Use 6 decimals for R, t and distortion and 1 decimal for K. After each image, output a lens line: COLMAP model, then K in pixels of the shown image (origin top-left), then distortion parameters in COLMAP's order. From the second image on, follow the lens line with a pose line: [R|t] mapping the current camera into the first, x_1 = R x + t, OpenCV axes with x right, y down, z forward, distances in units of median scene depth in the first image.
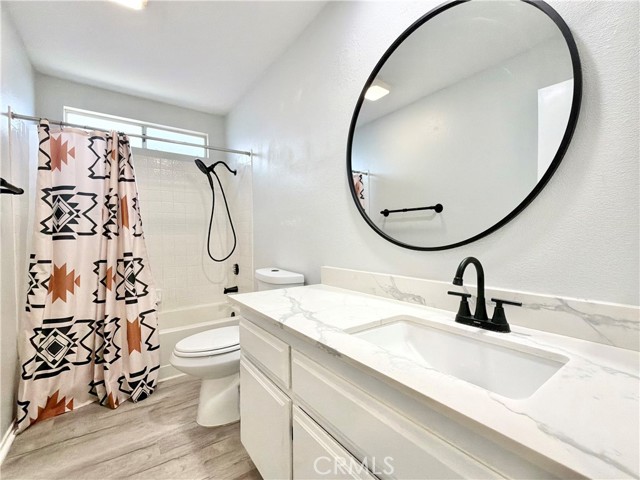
lens RADIAL K [[281.4, 0, 320.0], [0, 281.4, 240.0], [0, 0, 1]] dist [0.000291, 0.000021]
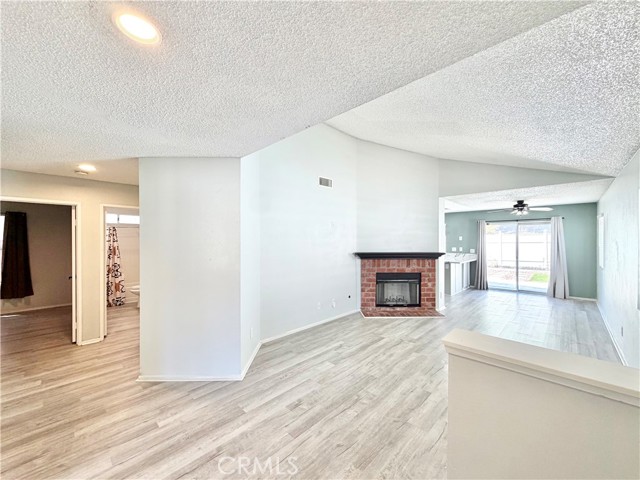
lens RADIAL K [[256.0, 0, 318.3], [0, 256.0, 240.9], [0, 0, 1]] dist [-0.000578, 0.000213]
pose [[0.985392, 0.009950, 0.170008, 1.211523], [-0.009076, 0.999941, -0.005919, -0.227145], [-0.170057, 0.004289, 0.985425, -2.487238]]
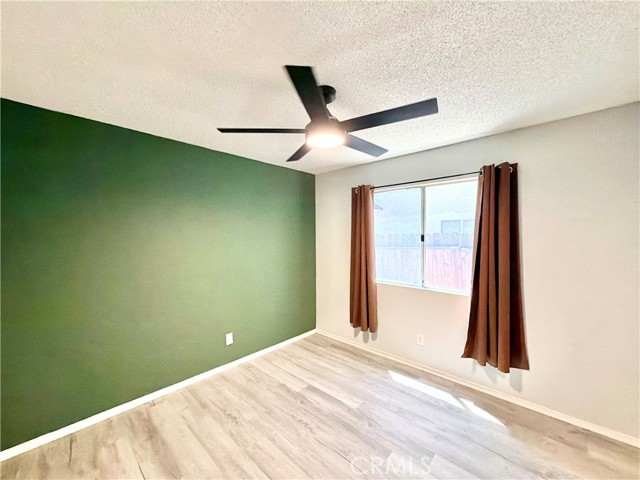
lens RADIAL K [[256.0, 0, 318.3], [0, 256.0, 240.9], [0, 0, 1]] dist [-0.000578, 0.000213]
pose [[0.192203, 0.031779, -0.980841, -0.570824], [-0.009595, 0.999489, 0.030503, -0.206648], [0.981308, 0.003549, 0.192409, -0.193333]]
